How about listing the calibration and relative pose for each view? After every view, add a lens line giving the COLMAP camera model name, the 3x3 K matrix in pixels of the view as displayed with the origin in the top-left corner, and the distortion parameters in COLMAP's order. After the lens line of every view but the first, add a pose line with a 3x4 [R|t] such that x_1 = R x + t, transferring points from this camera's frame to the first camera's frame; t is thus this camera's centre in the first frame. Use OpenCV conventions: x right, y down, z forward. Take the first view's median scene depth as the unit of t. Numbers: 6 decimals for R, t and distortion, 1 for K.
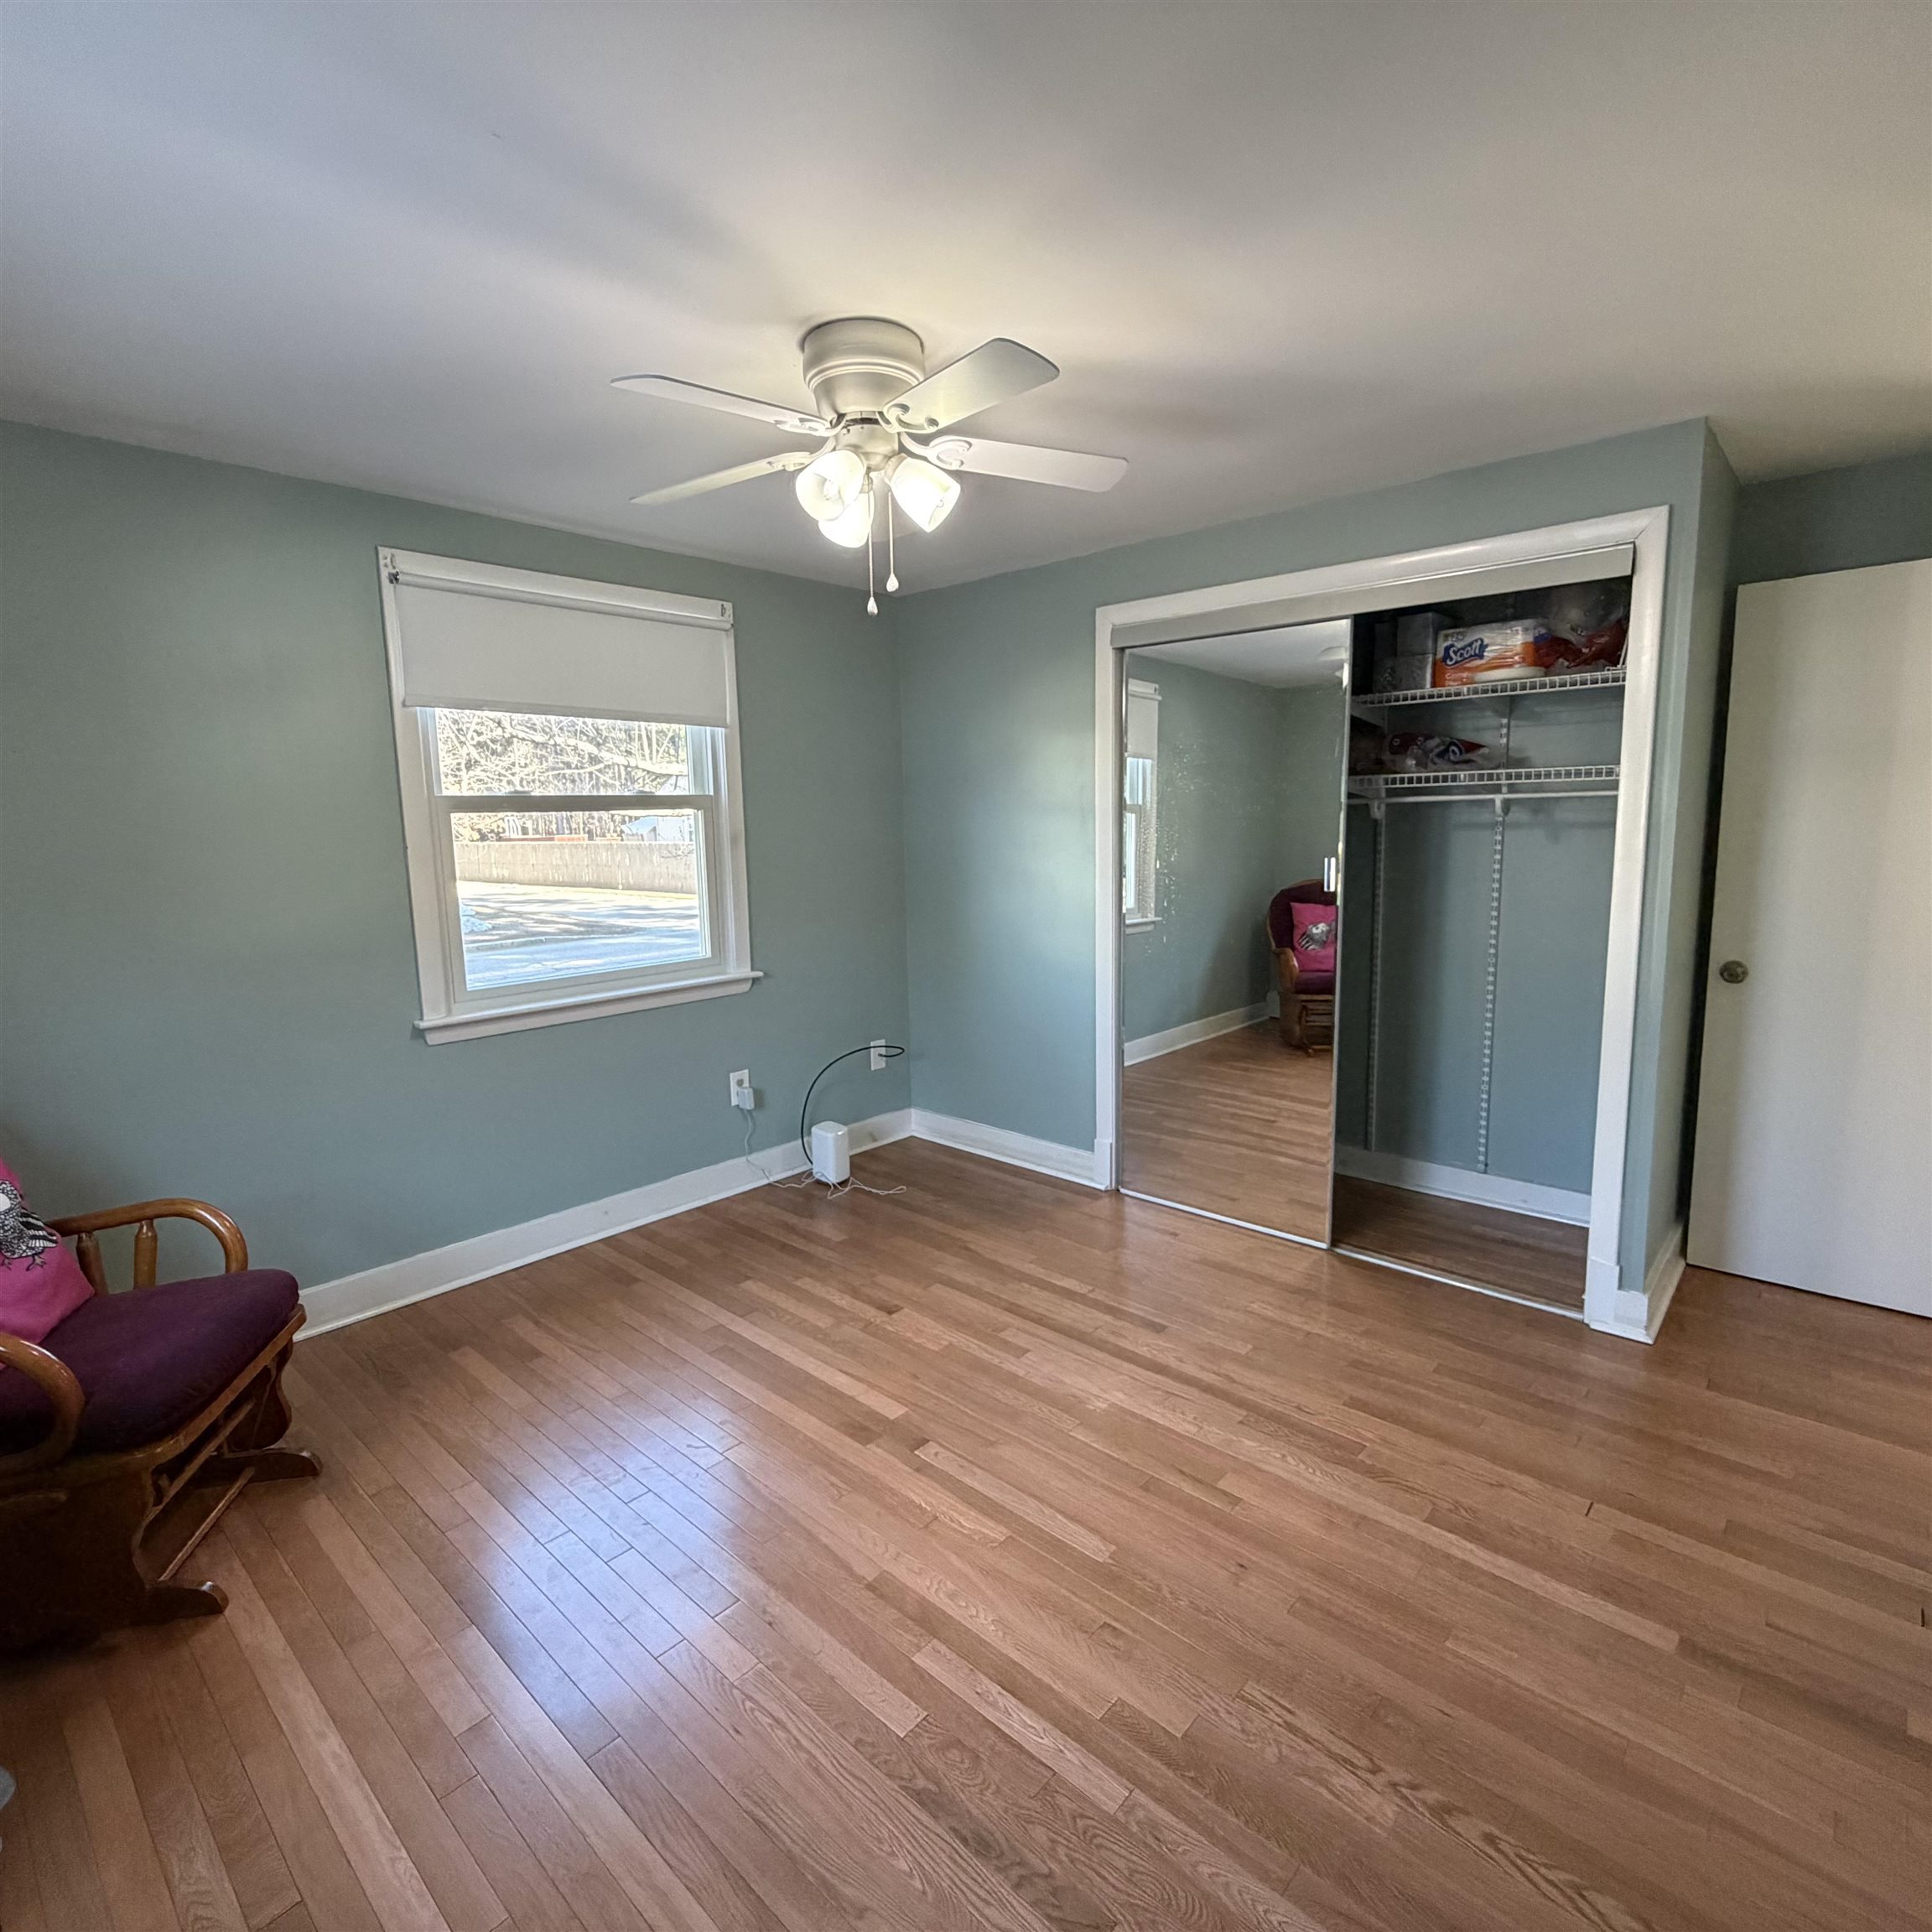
lens RADIAL K [[1026.7, 0, 957.4], [0, 1026.7, 961.3], [0, 0, 1]] dist [0.000991, 0.000968]
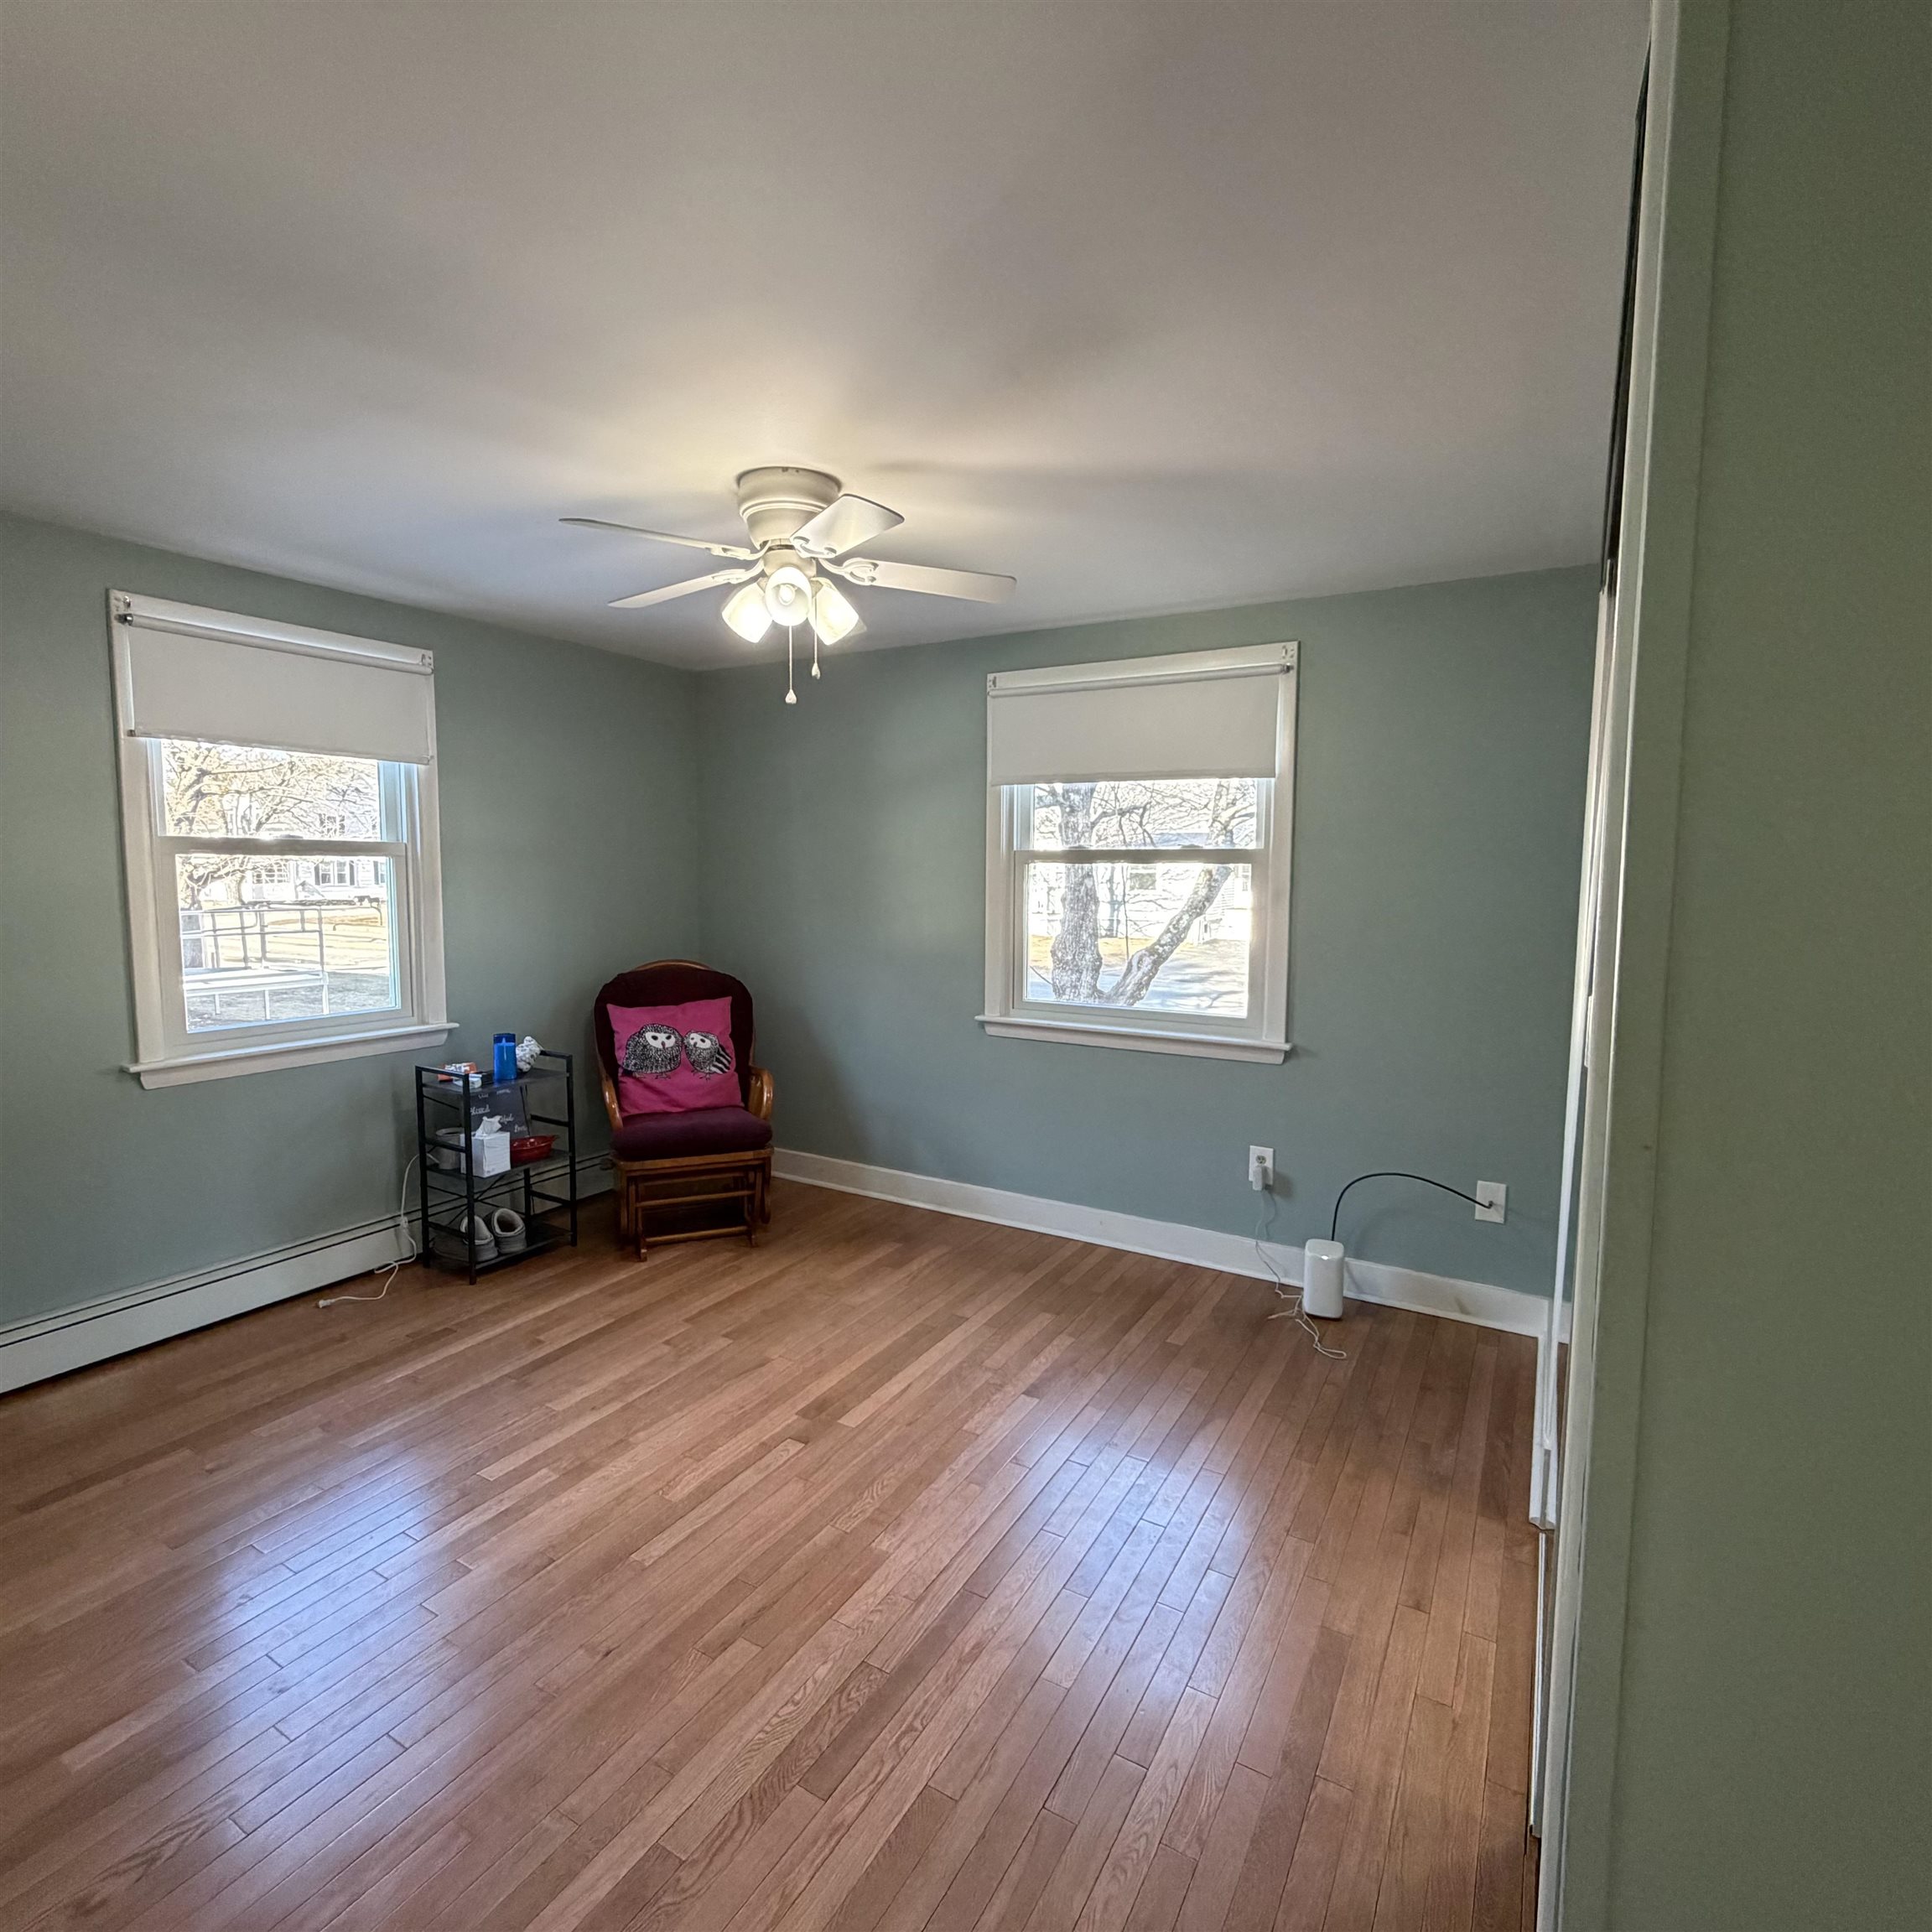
lens RADIAL K [[1026.7, 0, 957.4], [0, 1026.7, 961.3], [0, 0, 1]] dist [0.000991, 0.000968]
pose [[0.209962, 0.109642, -0.971542, 0.788876], [-0.148995, 0.985674, 0.079037, -0.115797], [0.966290, 0.128160, 0.223290, 0.662357]]
